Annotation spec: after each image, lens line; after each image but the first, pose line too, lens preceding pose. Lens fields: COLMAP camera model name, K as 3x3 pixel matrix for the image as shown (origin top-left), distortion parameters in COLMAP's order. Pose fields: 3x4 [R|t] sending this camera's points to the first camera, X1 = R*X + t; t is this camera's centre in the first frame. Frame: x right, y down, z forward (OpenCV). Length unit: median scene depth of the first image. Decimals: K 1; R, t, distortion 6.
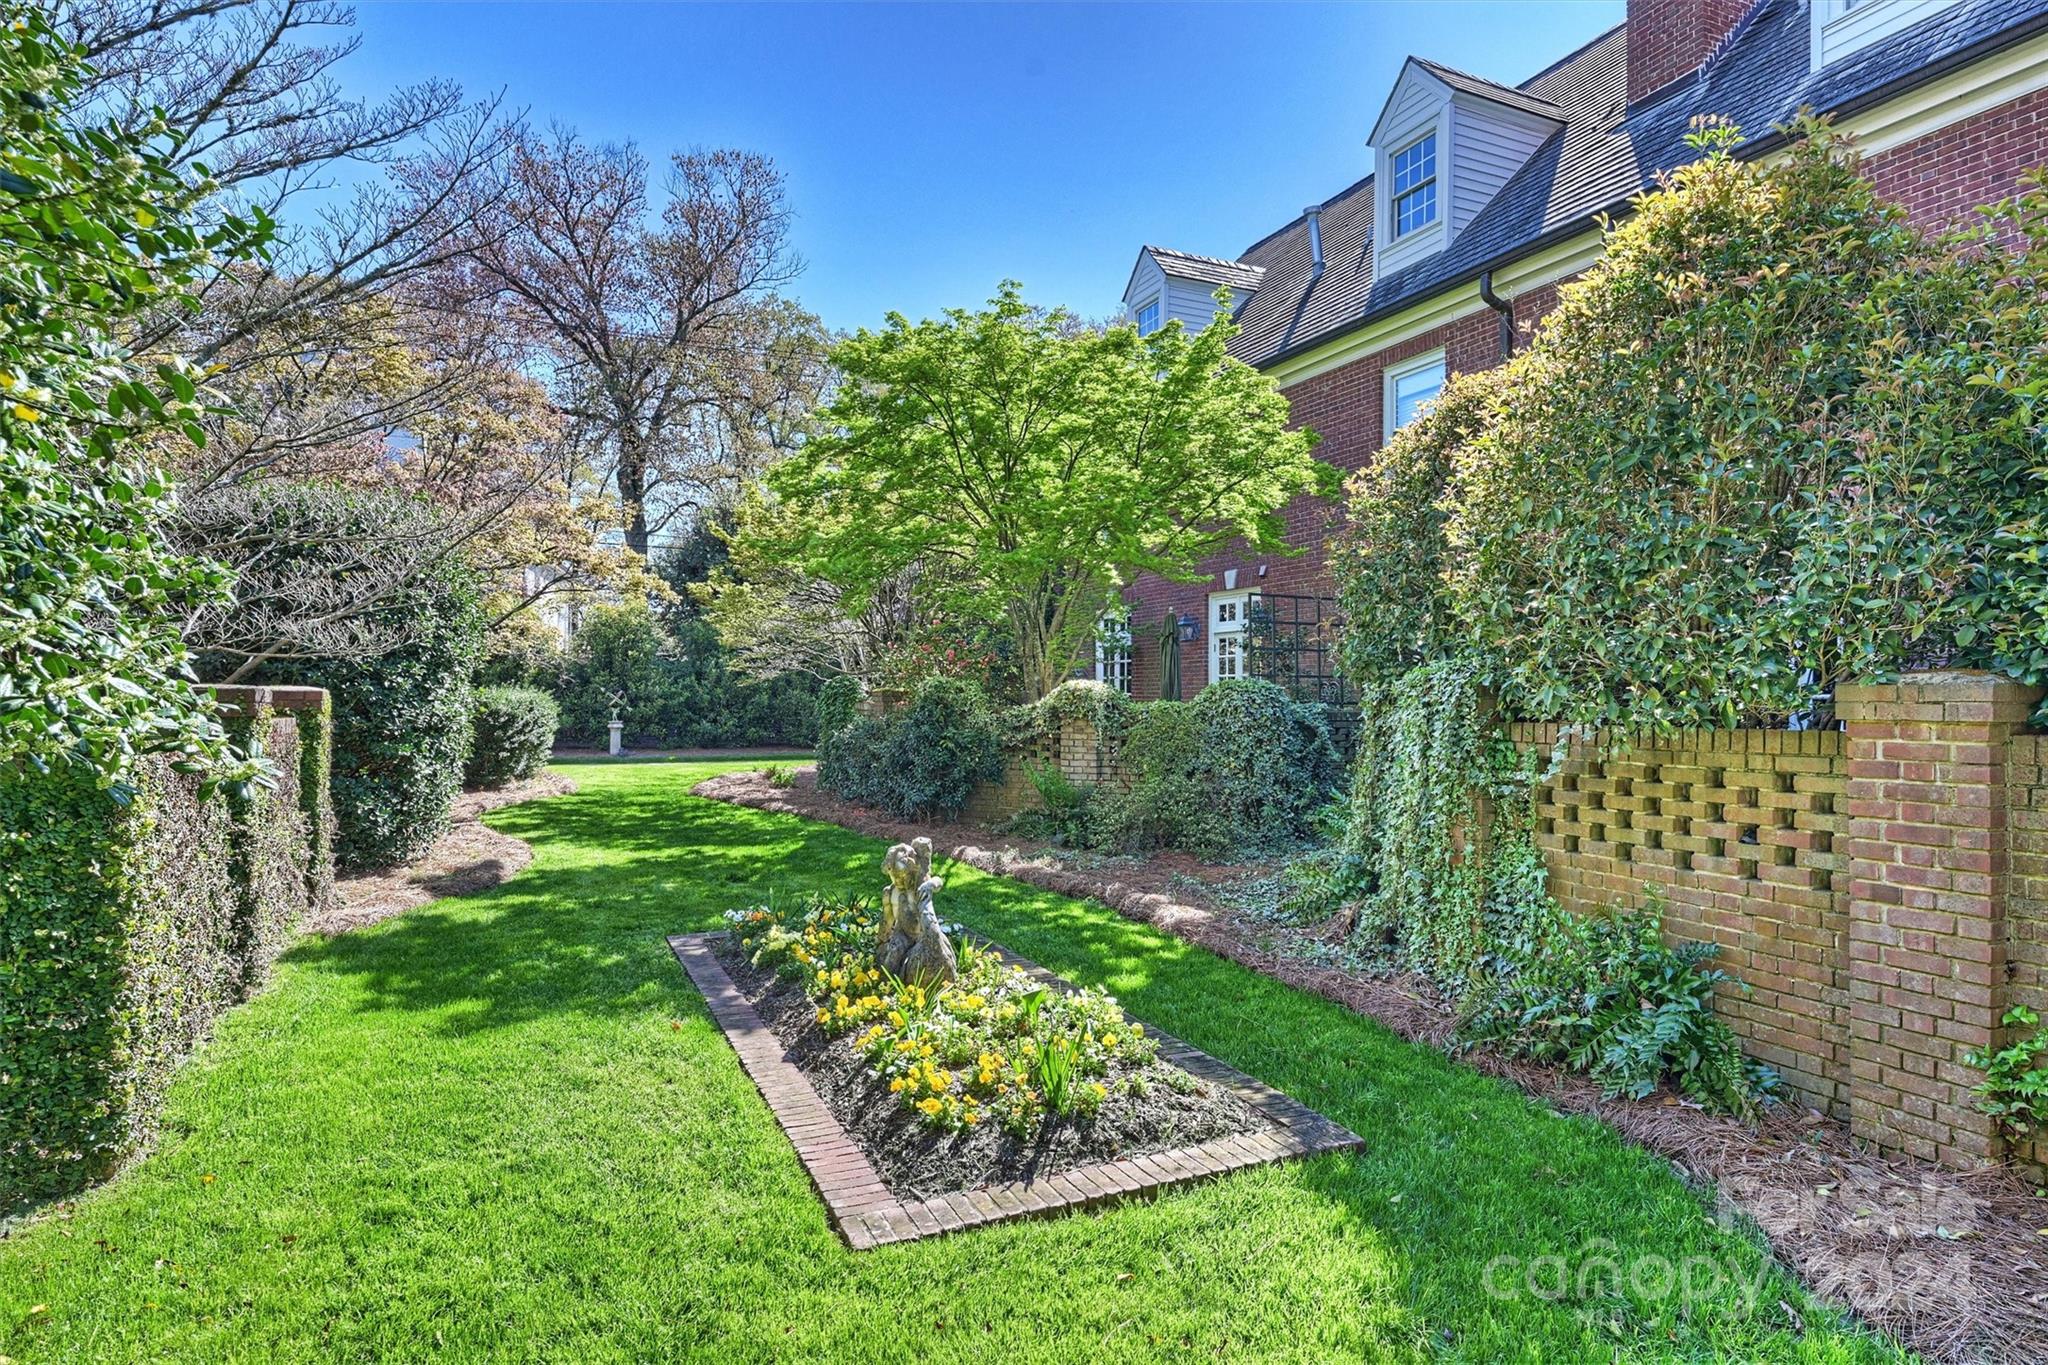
lens RADIAL K [[1170.9, 0, 1033.8], [0, 1170.9, 685.2], [0, 0, 1]] dist [-0.001391, -0.000923]
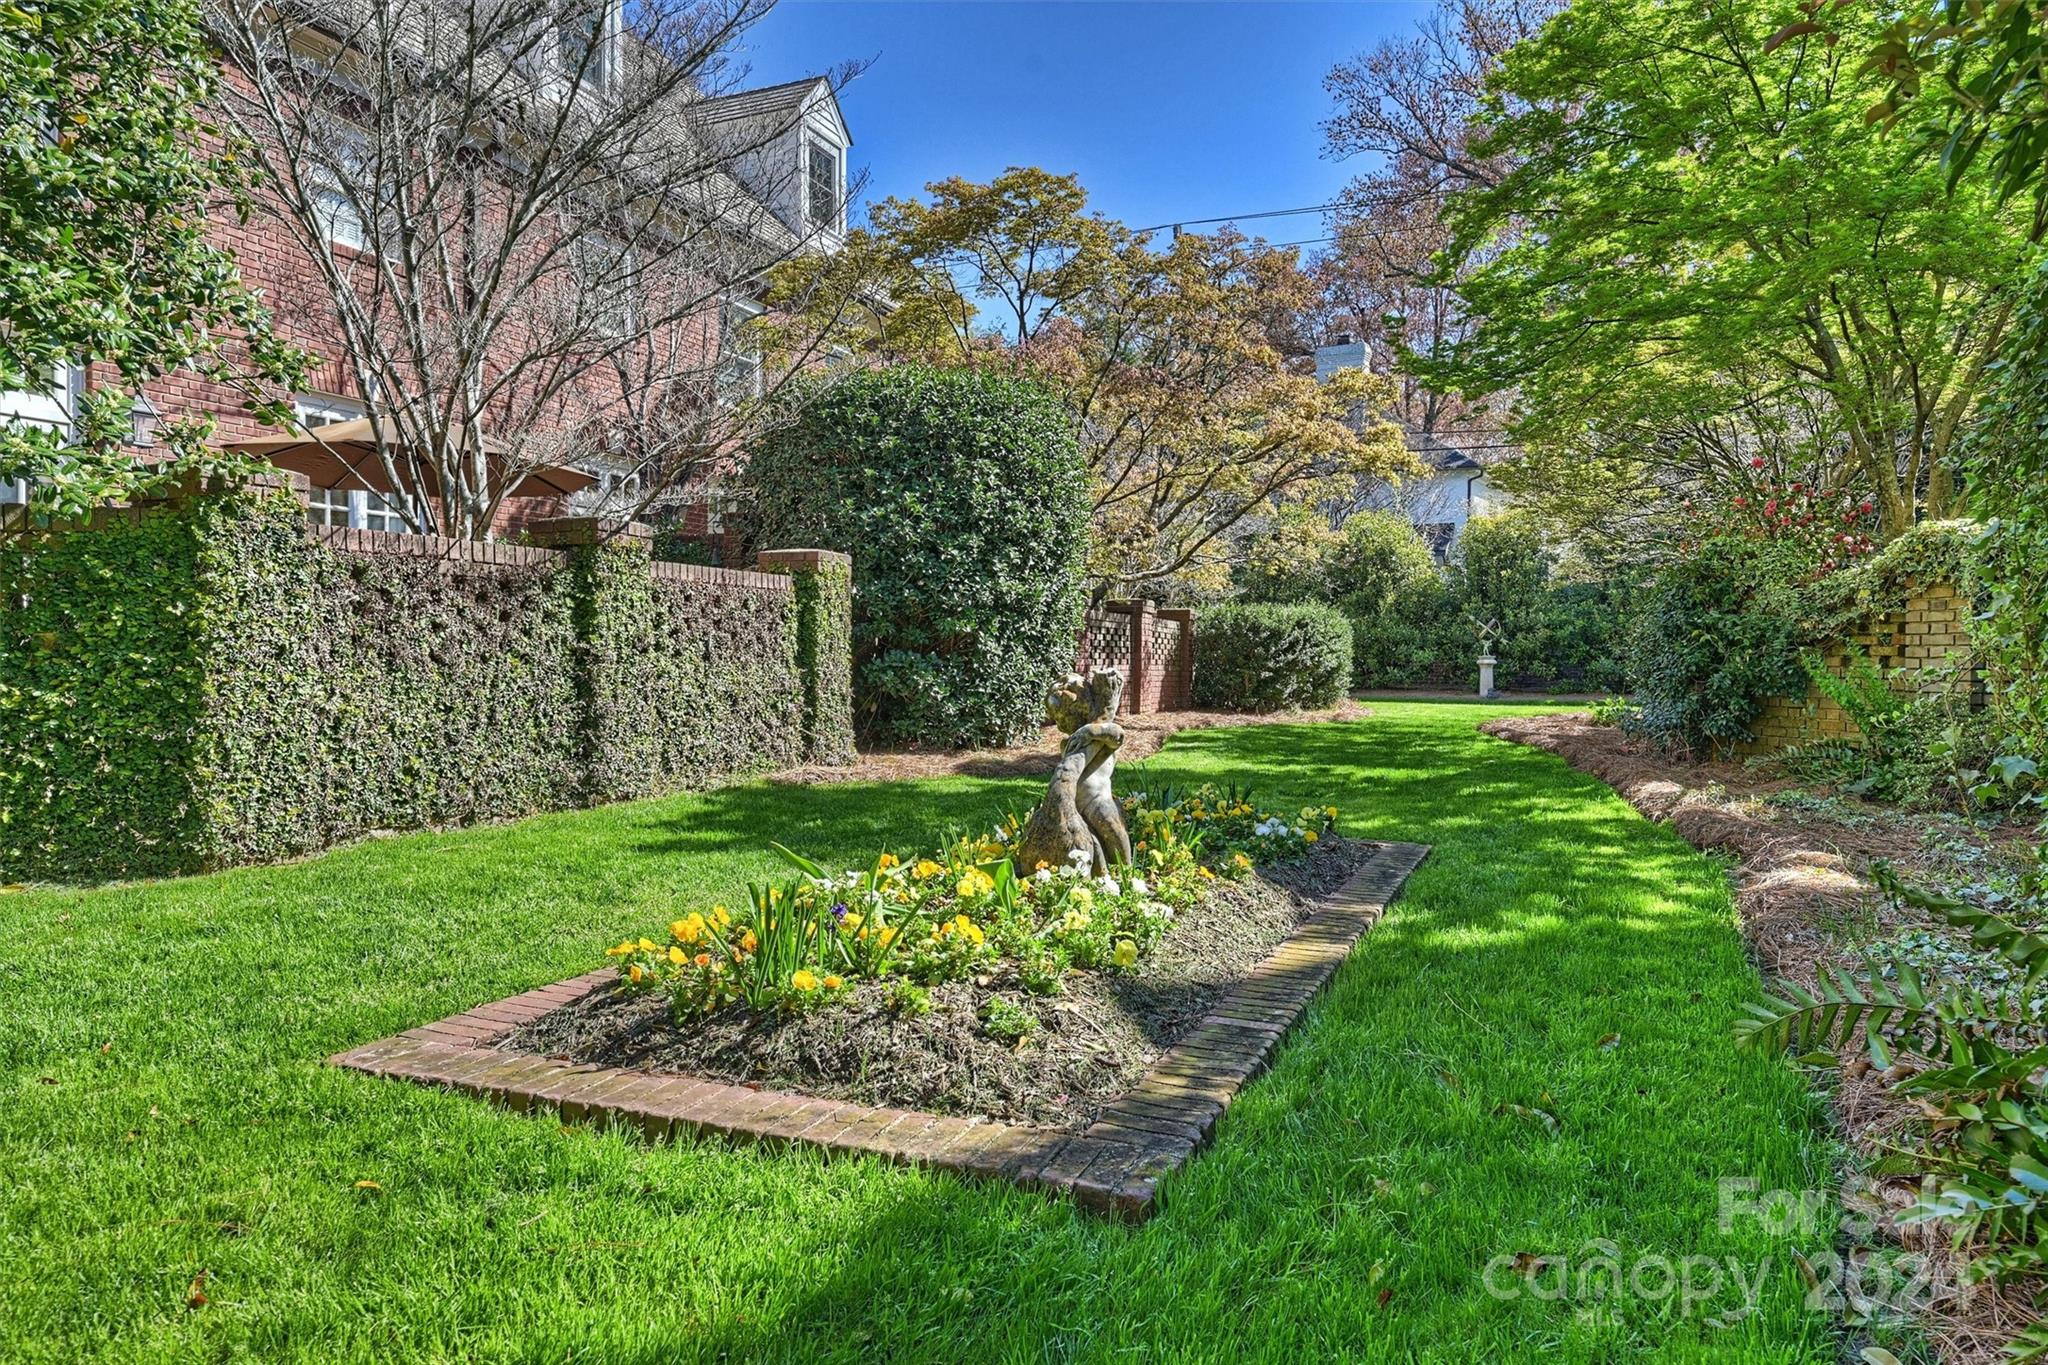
lens RADIAL K [[1338.4, 0, 1024.0], [0, 1338.4, 682.5], [0, 0, 1]] dist [-0.002073, 0.000214]
pose [[0.651730, 0.002491, -0.758447, 0.362115], [0.004359, 0.999966, 0.007030, 0.103645], [0.758438, -0.007887, 0.651697, 0.351527]]
